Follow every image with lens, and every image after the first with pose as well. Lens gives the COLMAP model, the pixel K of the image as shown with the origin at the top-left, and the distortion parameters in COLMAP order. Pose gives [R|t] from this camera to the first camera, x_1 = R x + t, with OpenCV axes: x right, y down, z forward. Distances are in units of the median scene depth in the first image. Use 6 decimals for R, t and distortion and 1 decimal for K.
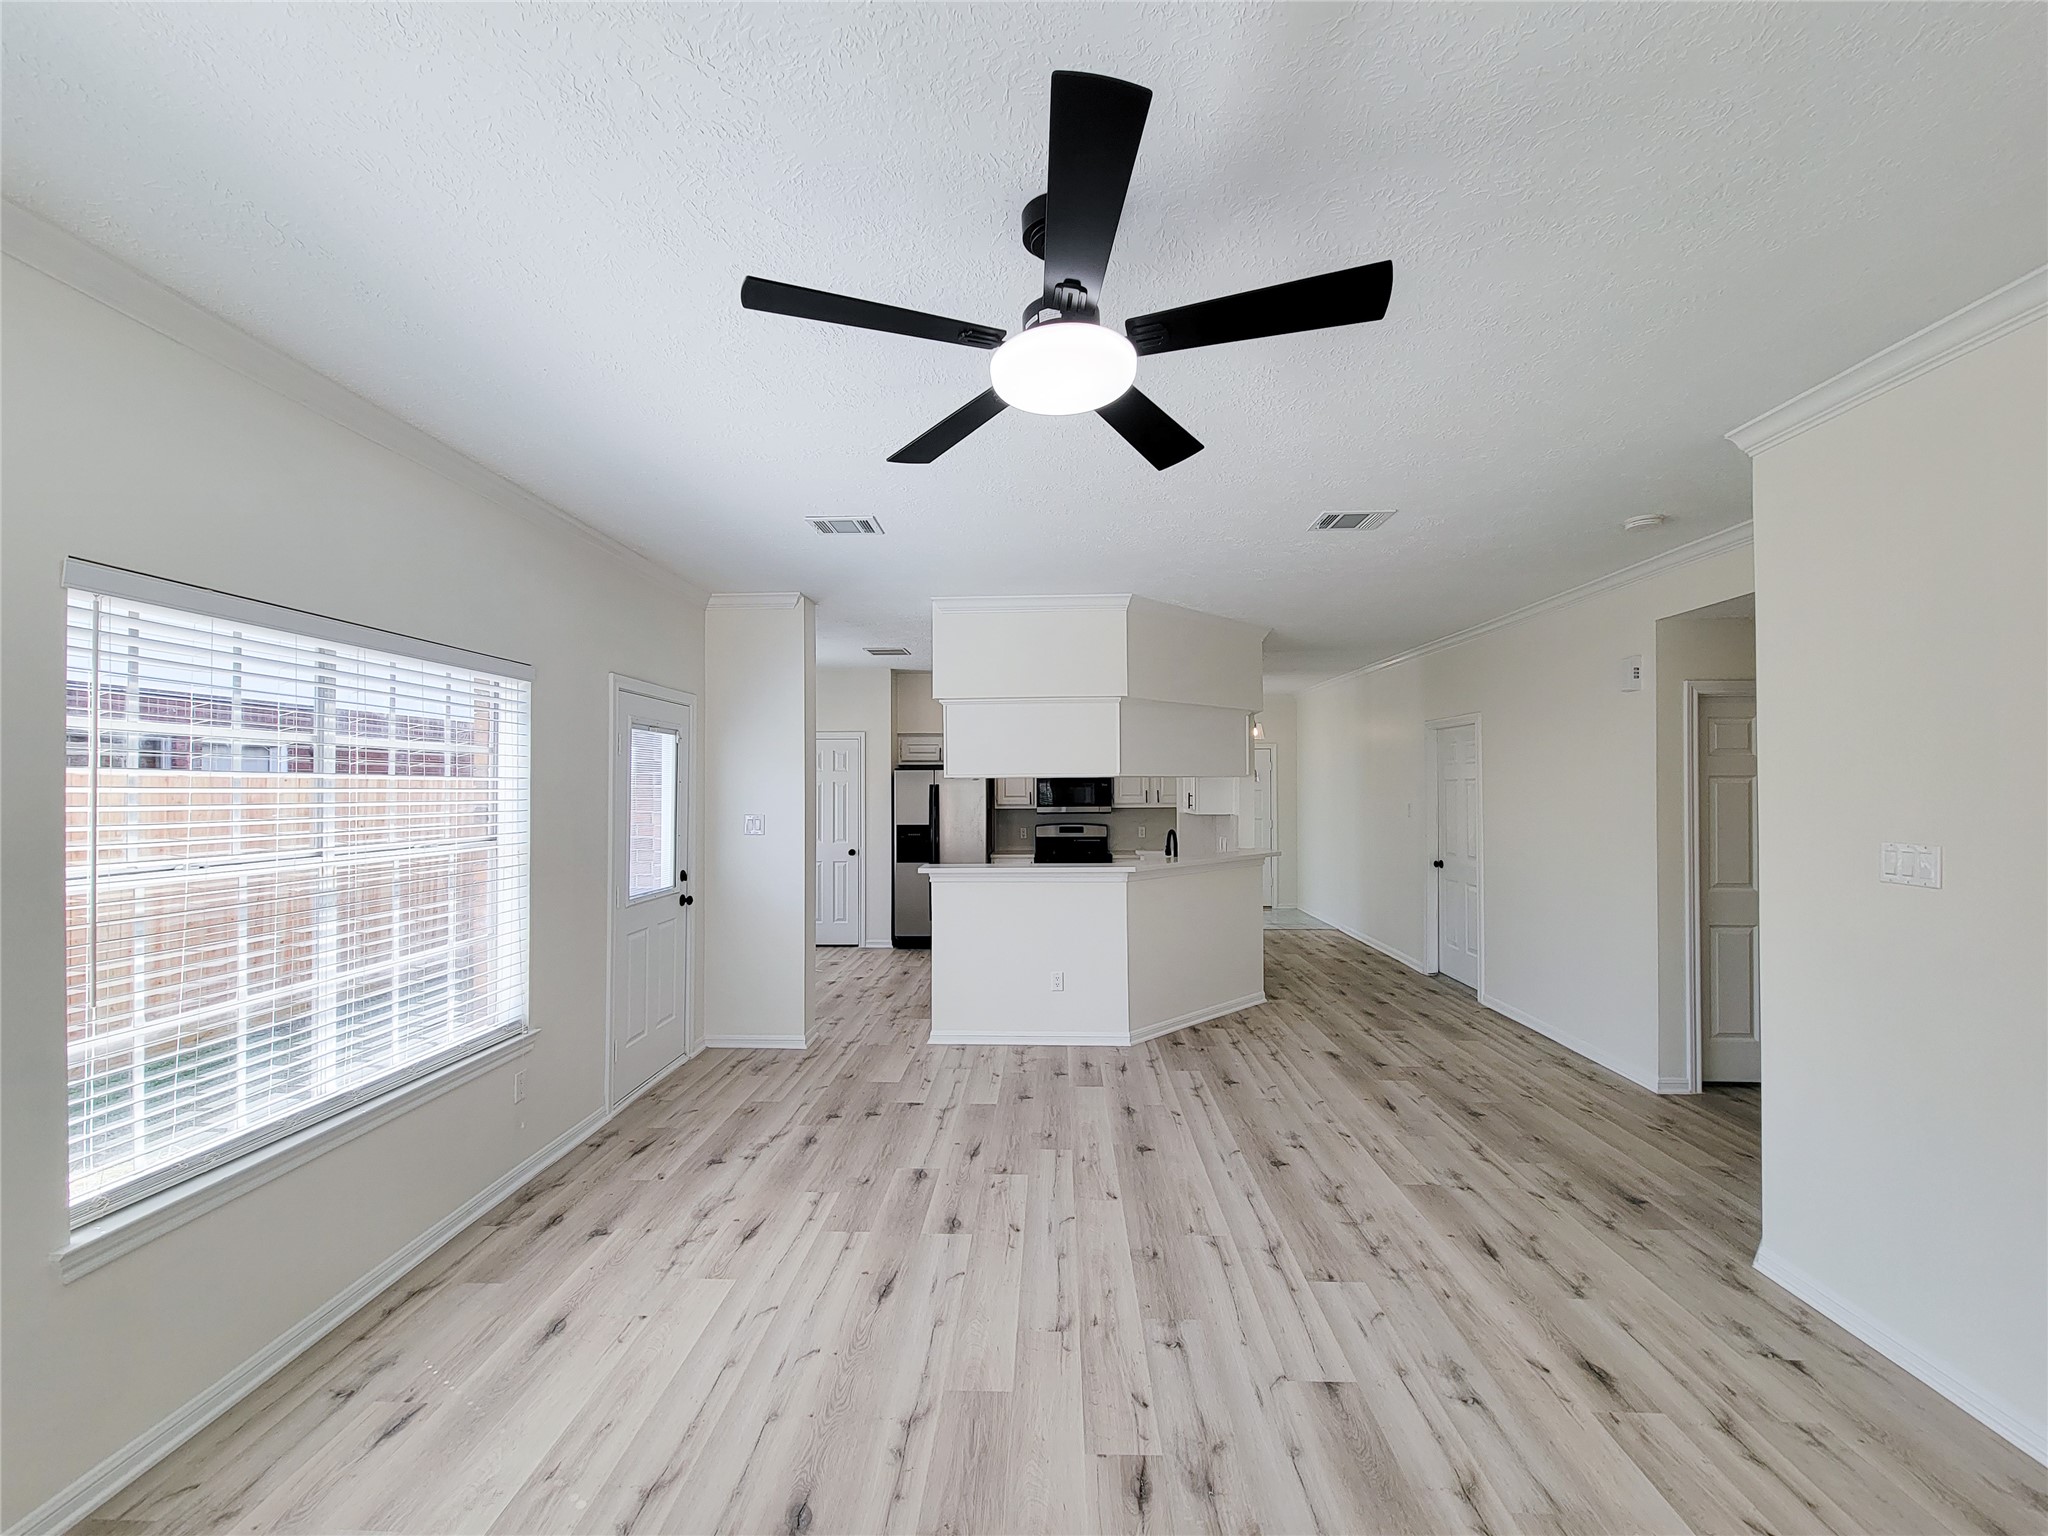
lens RADIAL K [[845.9, 0, 1019.6], [0, 845.9, 779.5], [0, 0, 1]] dist [0.004920, -0.001578]
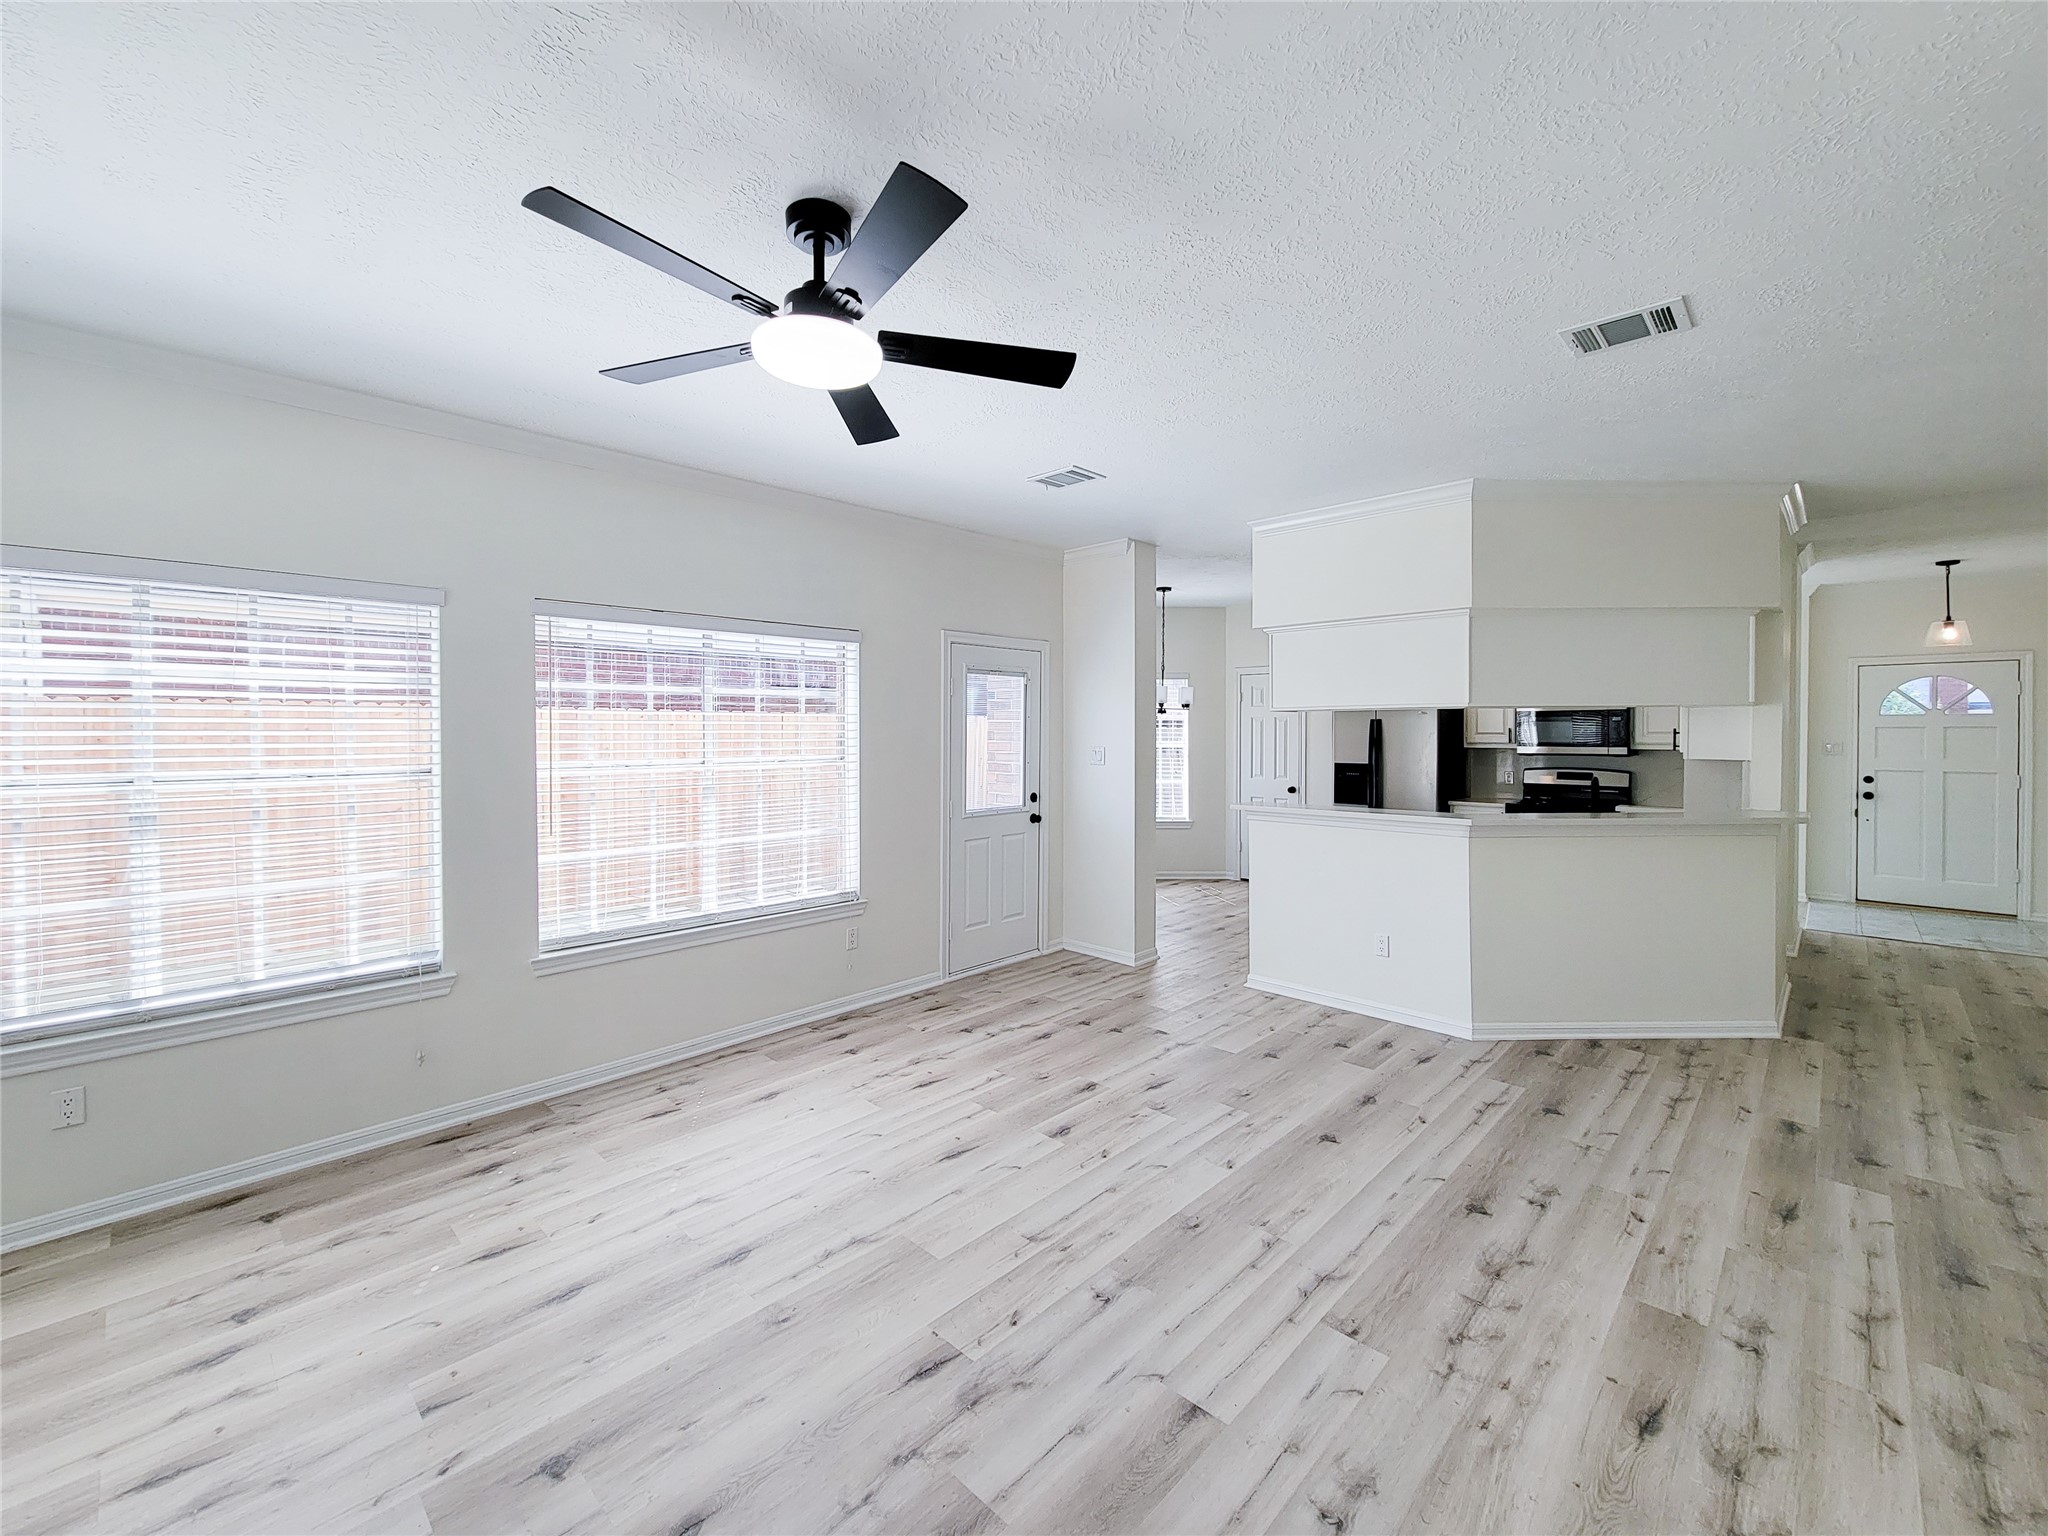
lens RADIAL K [[845.9, 0, 1008.7], [0, 845.9, 731.9], [0, 0, 1]] dist [0.004920, -0.001578]
pose [[0.741019, 0.004704, -0.671468, 0.452153], [0.006267, 0.999883, 0.013921, 0.008296], [0.671455, -0.014524, 0.740903, 0.139485]]
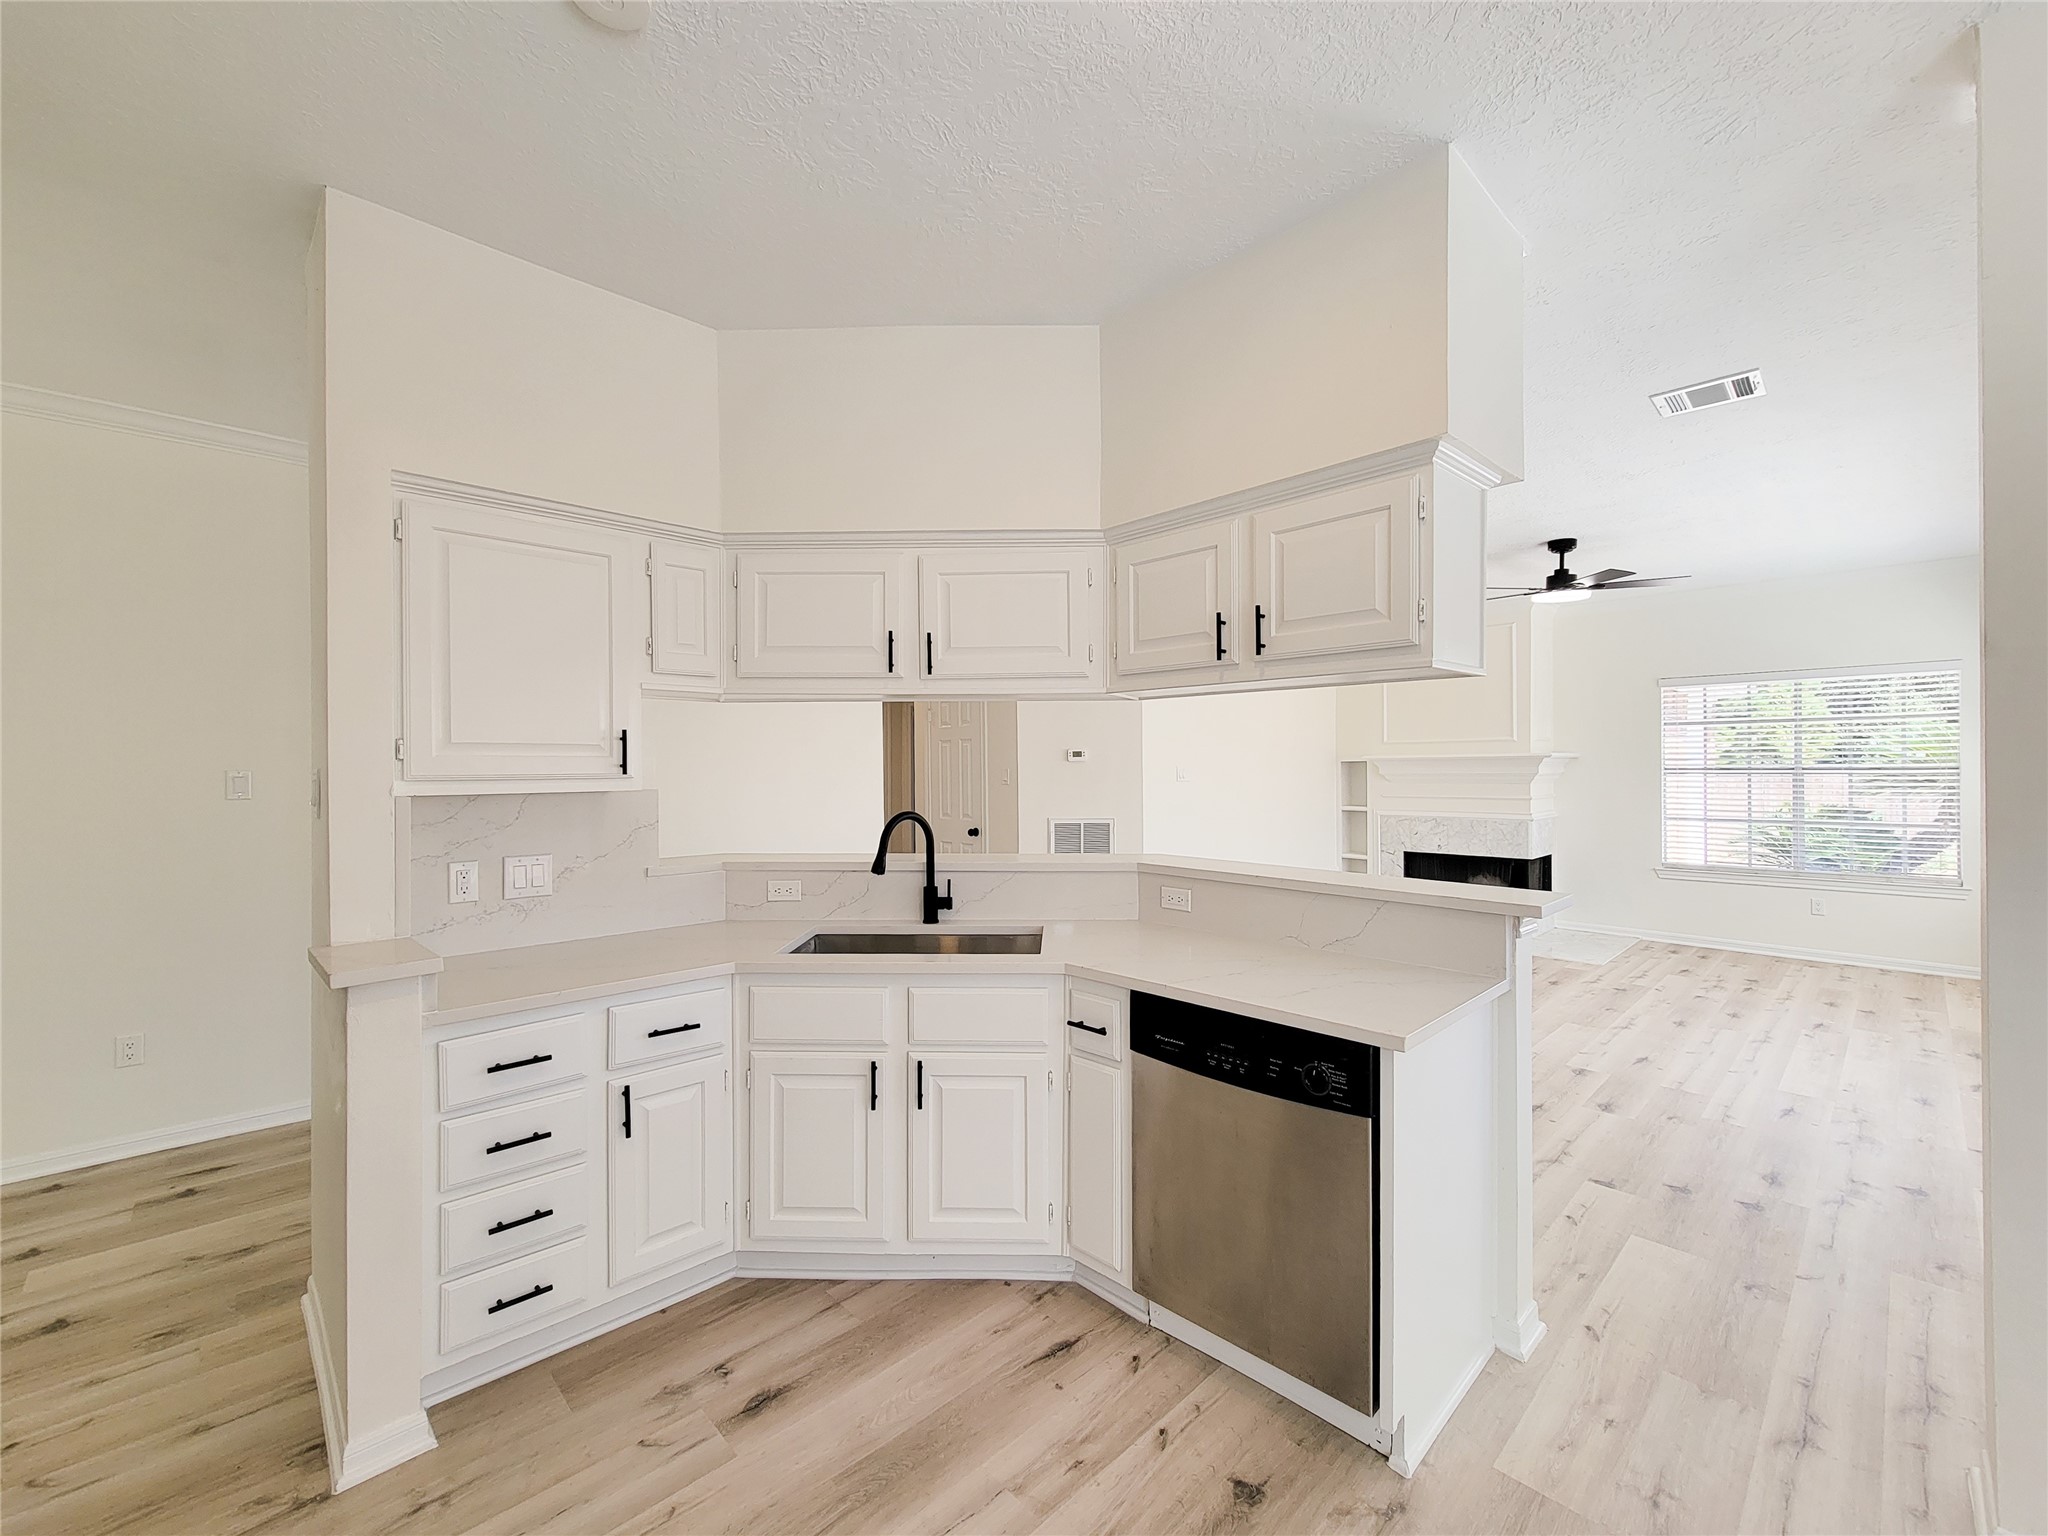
lens RADIAL K [[845.9, 0, 1032.2], [0, 845.9, 771.1], [0, 0, 1]] dist [0.004920, -0.001578]
pose [[-0.726167, 0.010075, 0.687444, -0.282902], [0.005908, 0.999947, -0.008414, 0.058816], [-0.687493, -0.002048, -0.726188, 1.950236]]
